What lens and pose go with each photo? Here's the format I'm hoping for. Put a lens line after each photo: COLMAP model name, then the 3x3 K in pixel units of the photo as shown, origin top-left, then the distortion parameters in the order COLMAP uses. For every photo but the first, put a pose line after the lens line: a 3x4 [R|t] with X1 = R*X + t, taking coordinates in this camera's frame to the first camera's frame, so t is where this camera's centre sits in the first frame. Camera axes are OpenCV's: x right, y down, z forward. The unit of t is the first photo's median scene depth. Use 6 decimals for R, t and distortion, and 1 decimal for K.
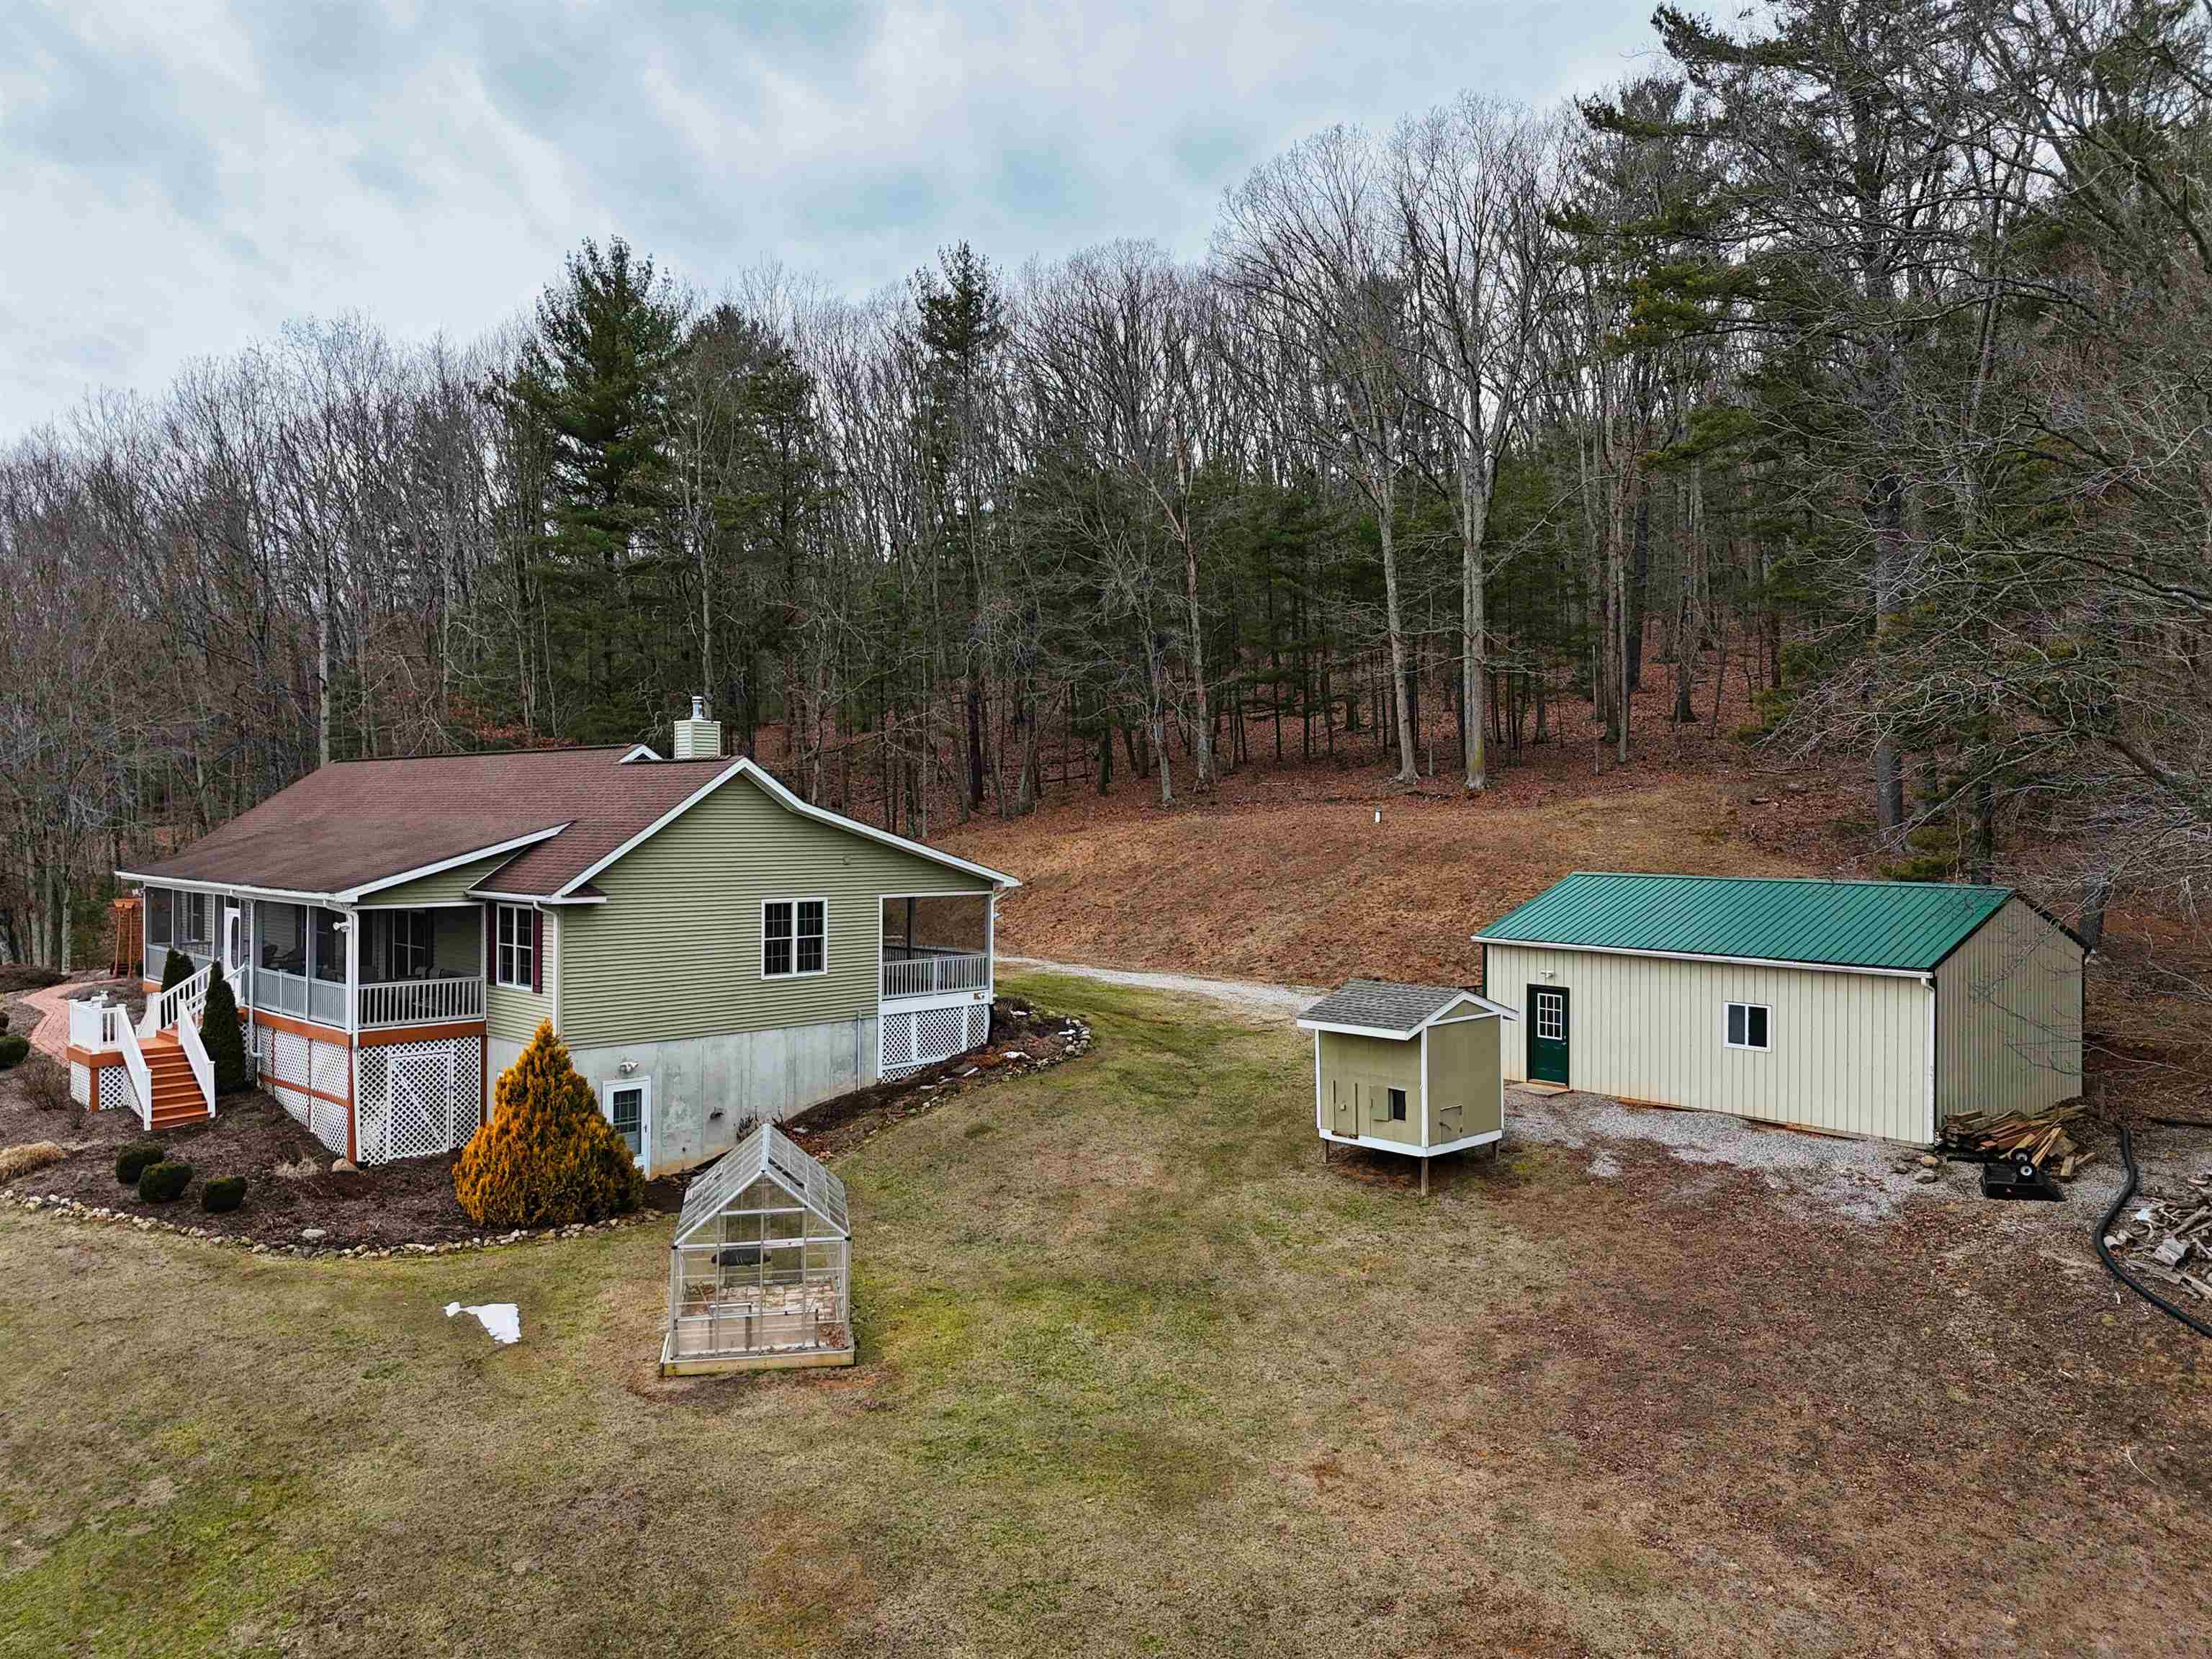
lens RADIAL K [[1623.0, 0, 1102.4], [0, 1623.0, 834.5], [0, 0, 1]] dist [0.076179, -0.067935]
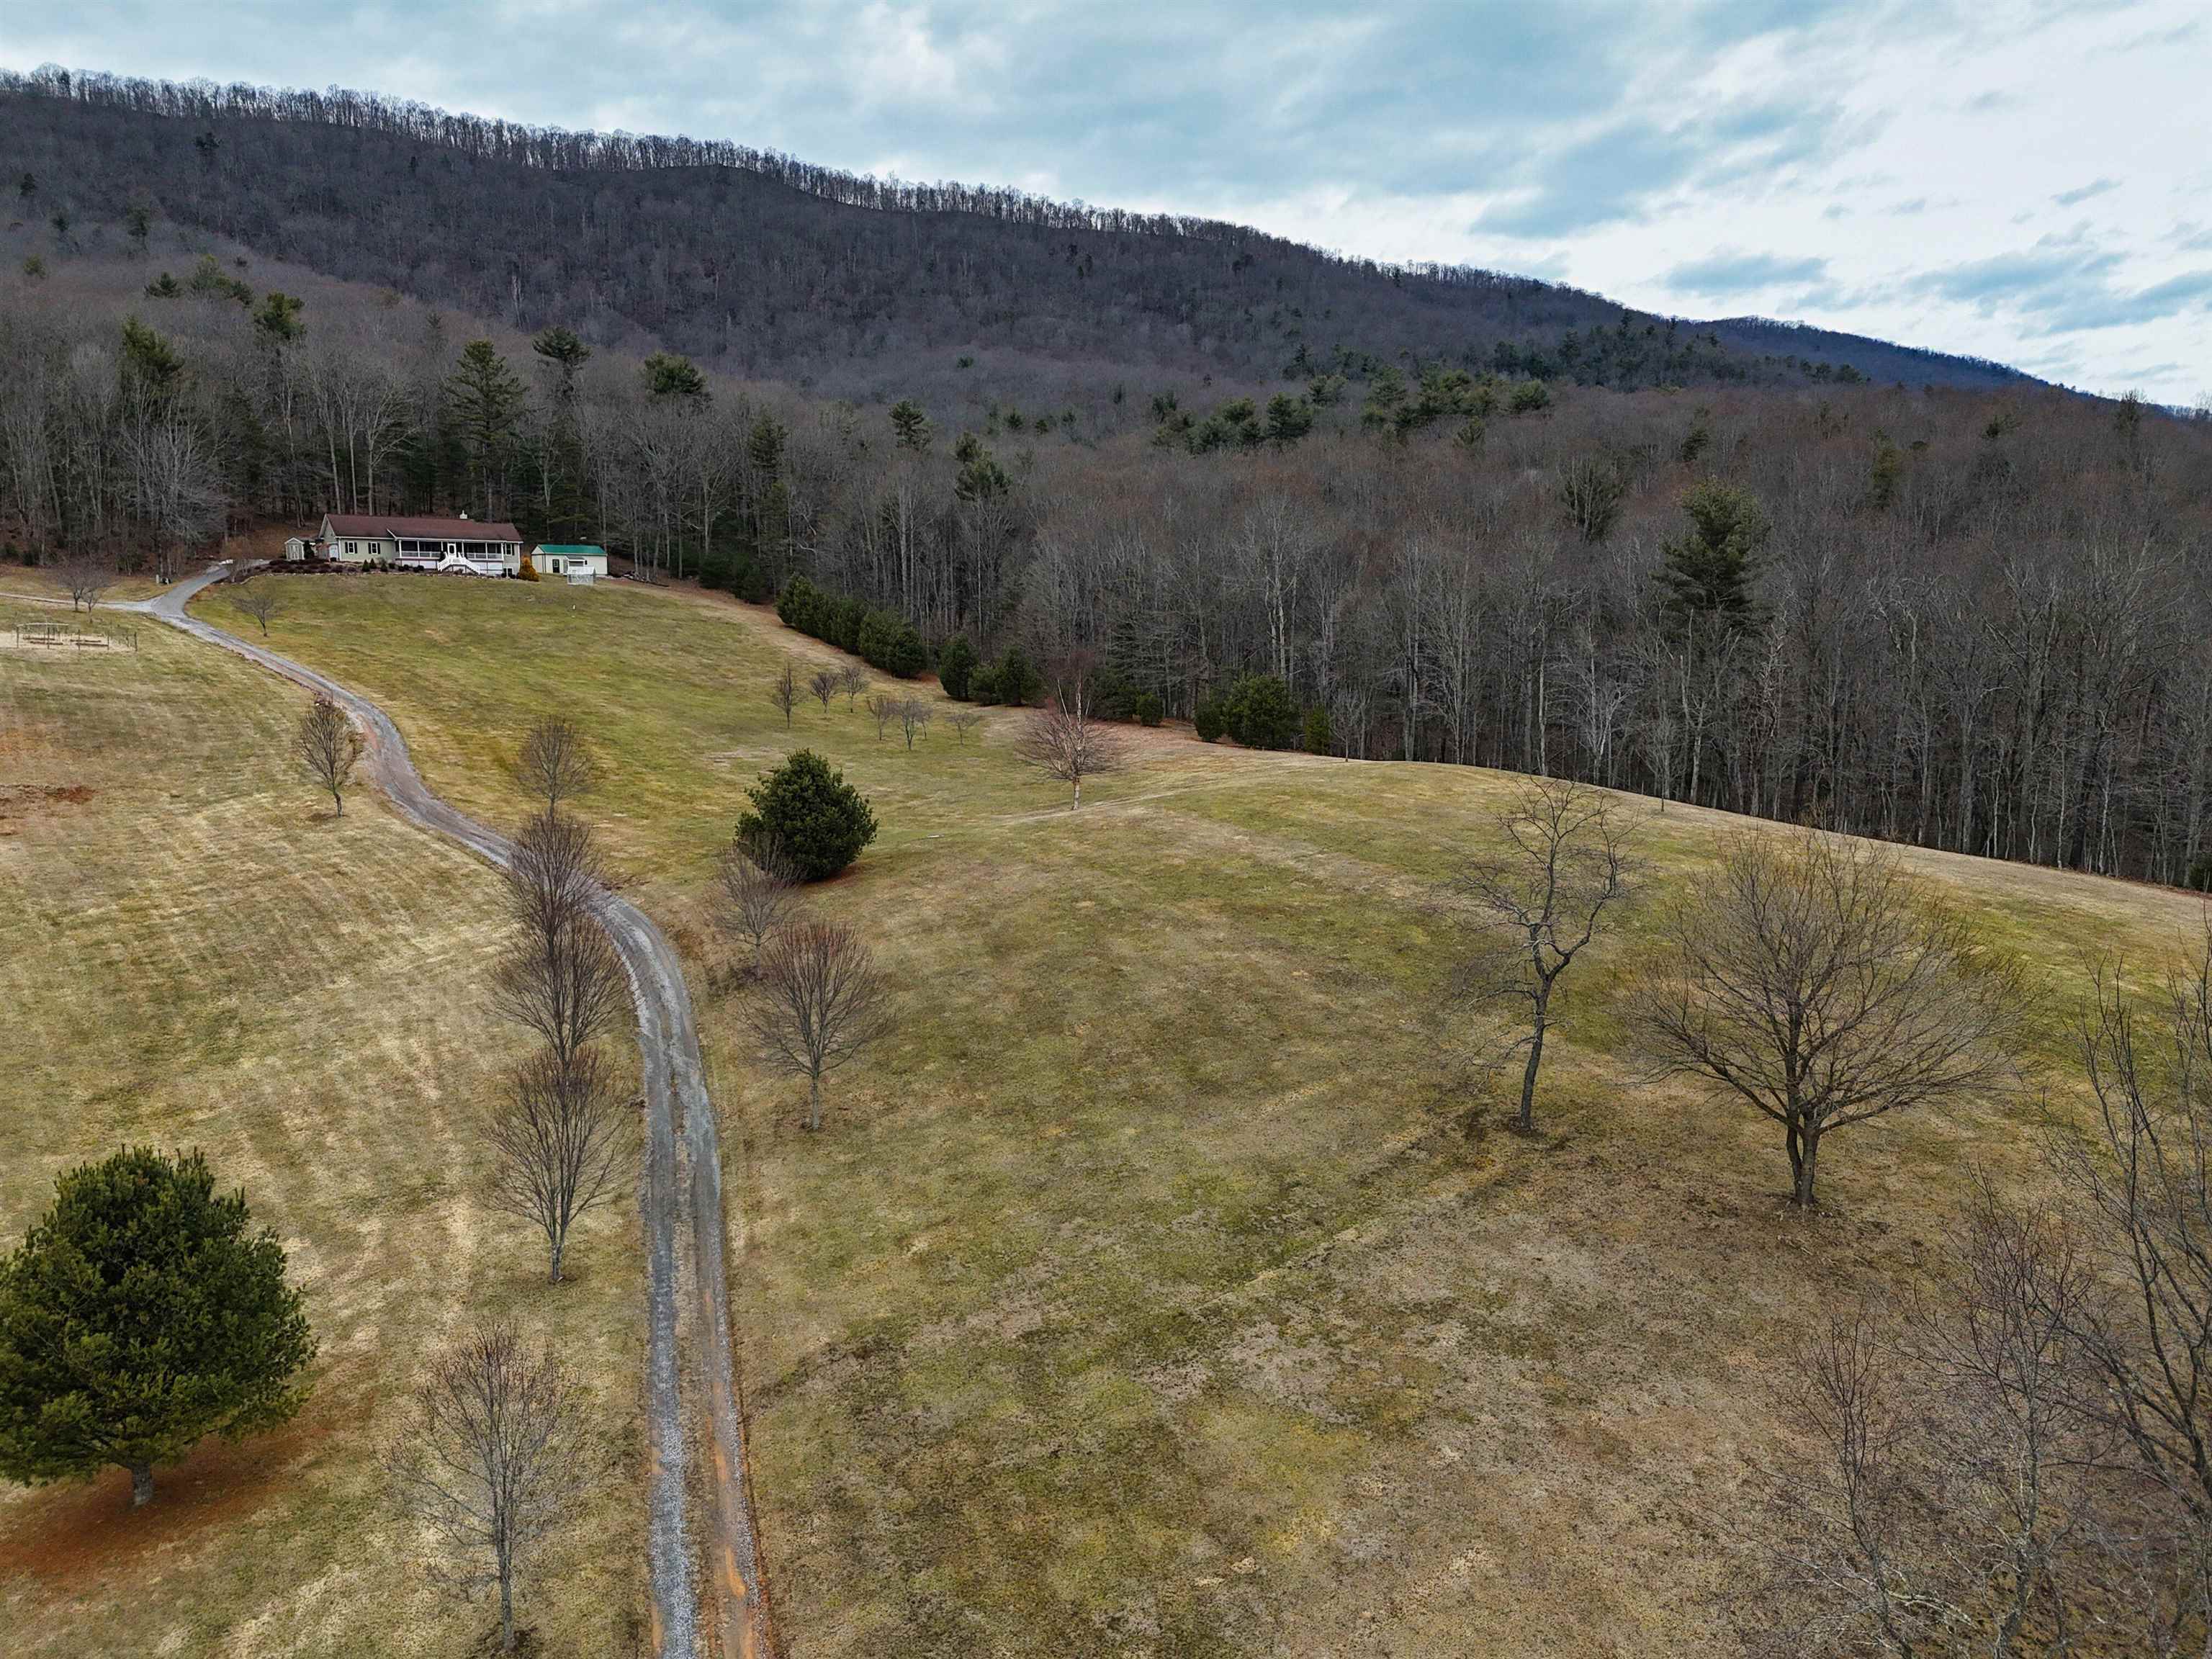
lens RADIAL K [[1623.0, 0, 1116.6], [0, 1623.0, 820.1], [0, 0, 1]] dist [0.076179, -0.067935]
pose [[0.105136, -0.139575, 0.984614, -6.998918], [0.005306, 0.990166, 0.139796, 0.241349], [-0.994444, -0.009474, 0.104843, -2.327713]]
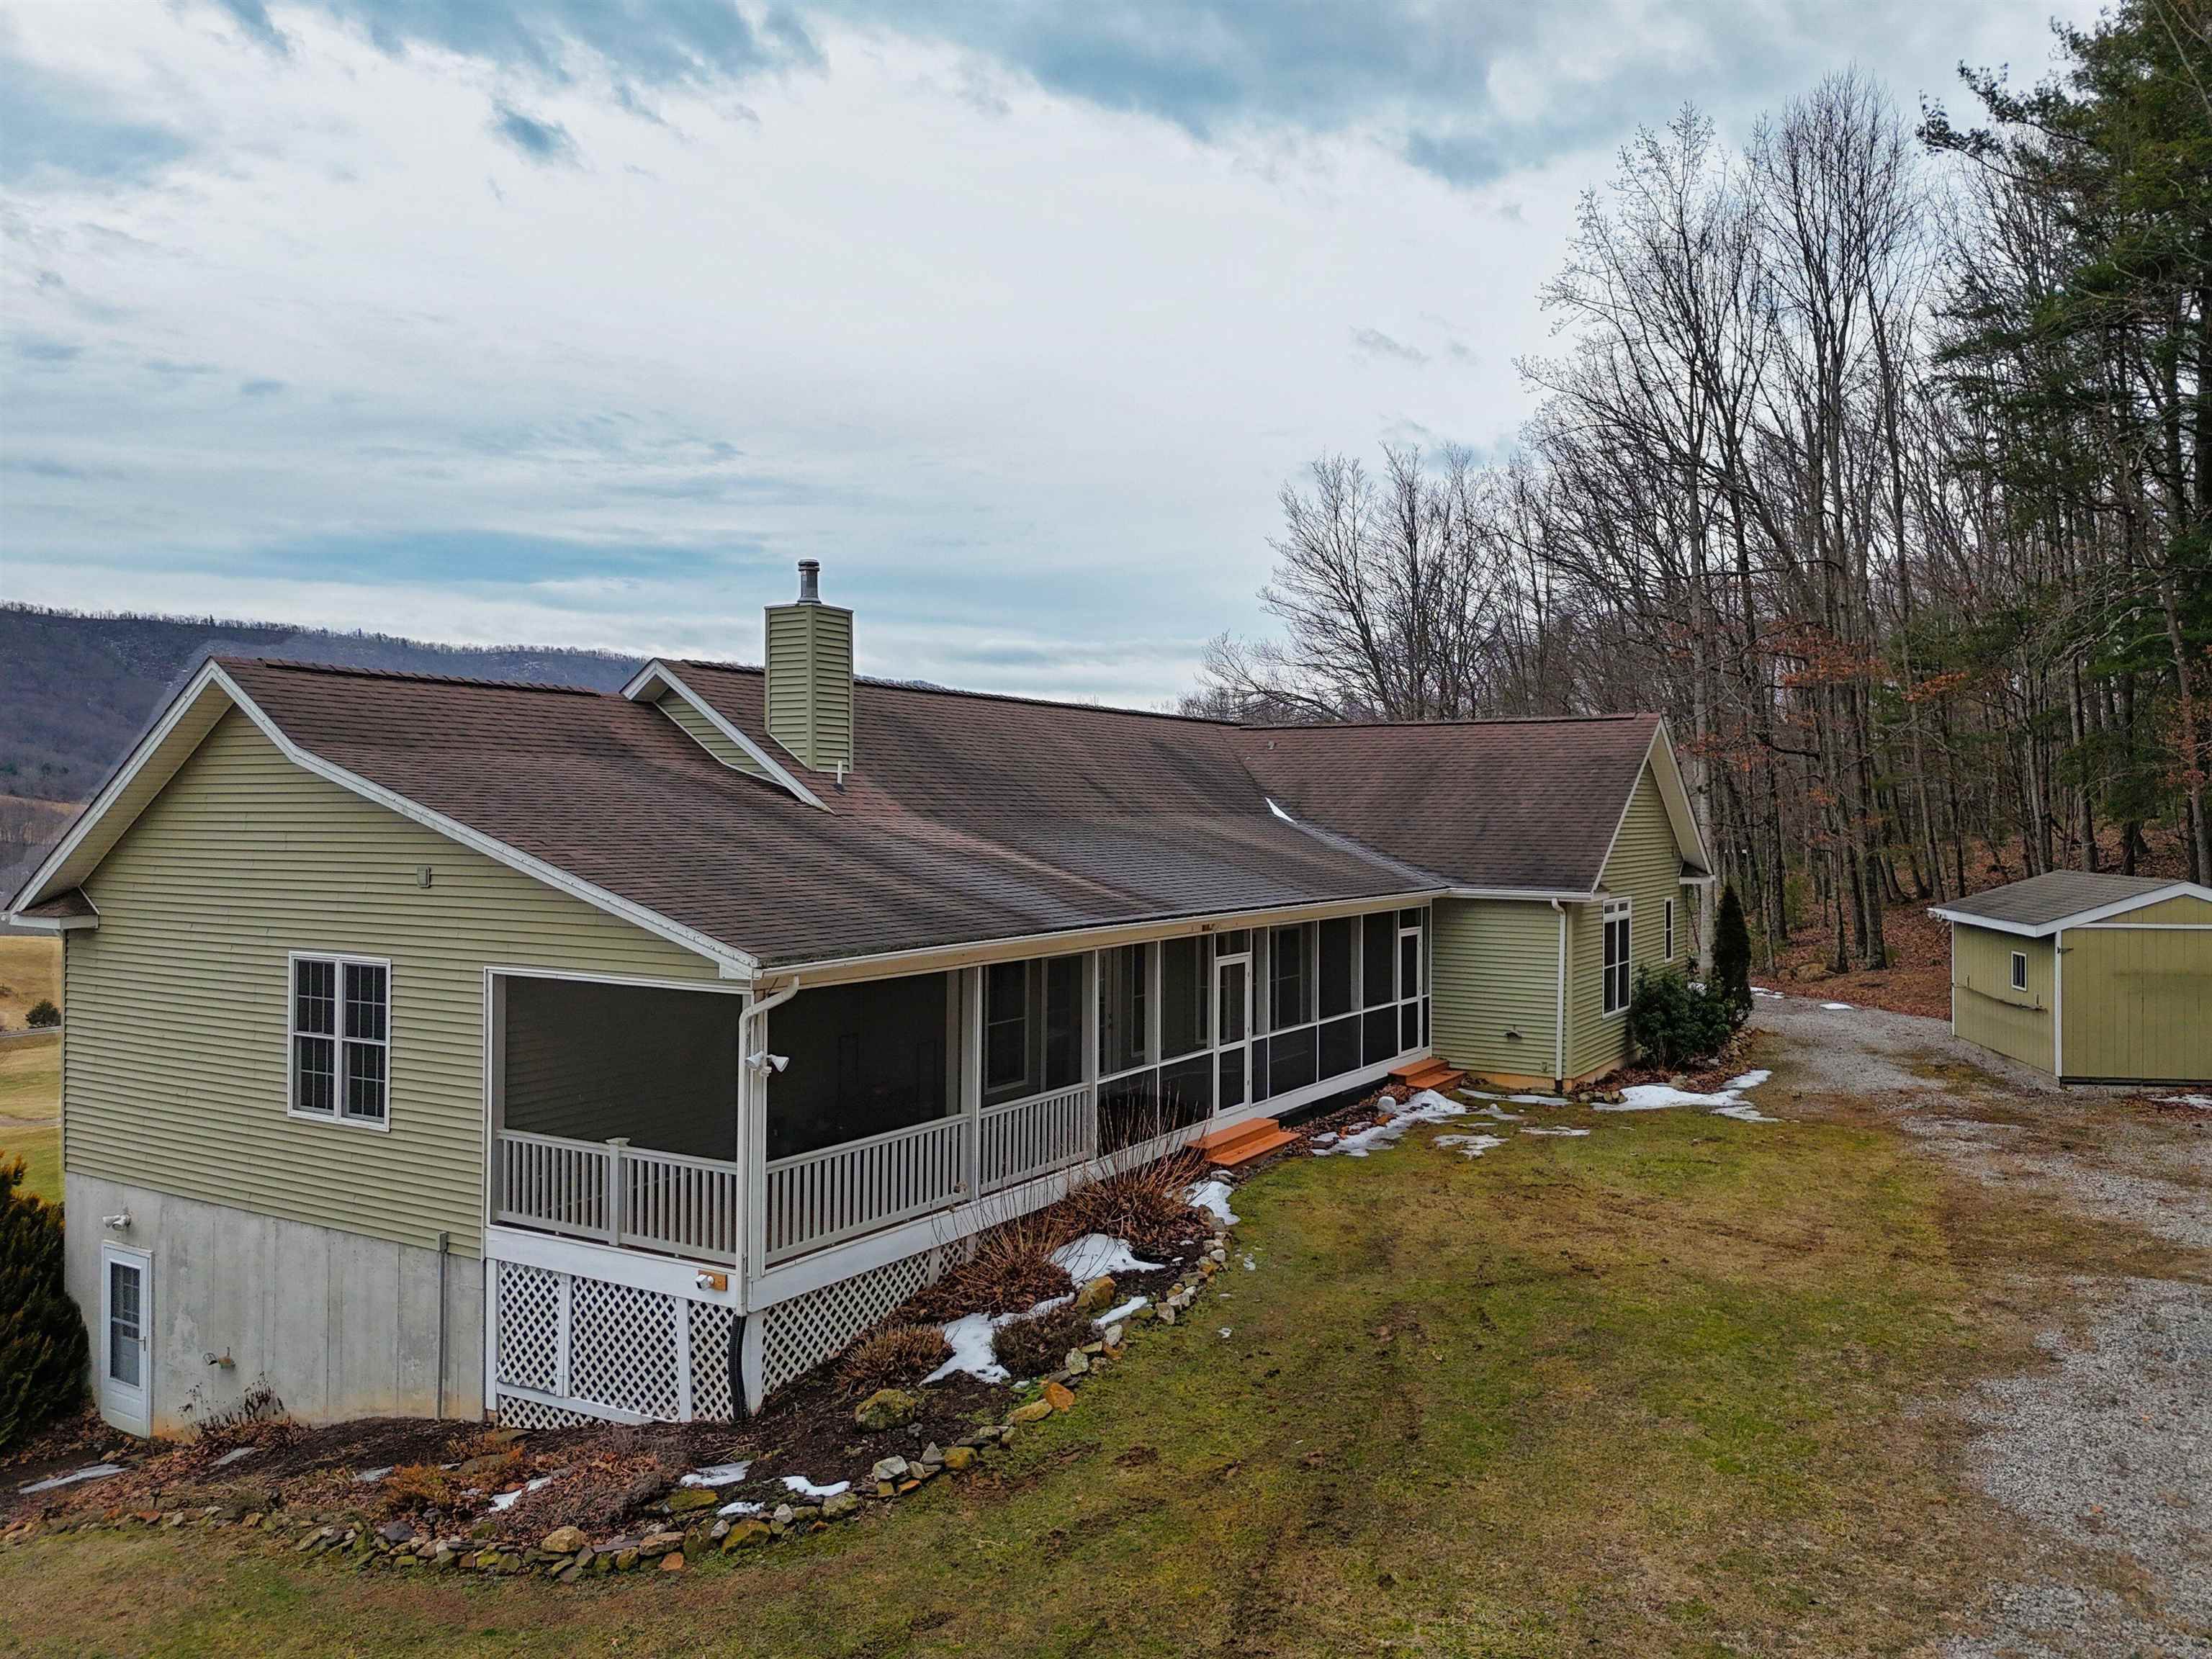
lens RADIAL K [[1623.0, 0, 1109.8], [0, 1623.0, 827.7], [0, 0, 1]] dist [0.076179, -0.067935]
pose [[0.247991, 0.006057, -0.968743, 0.324264], [-0.014428, 0.999893, 0.002559, -0.001120], [0.968655, 0.013343, 0.248051, 1.112315]]
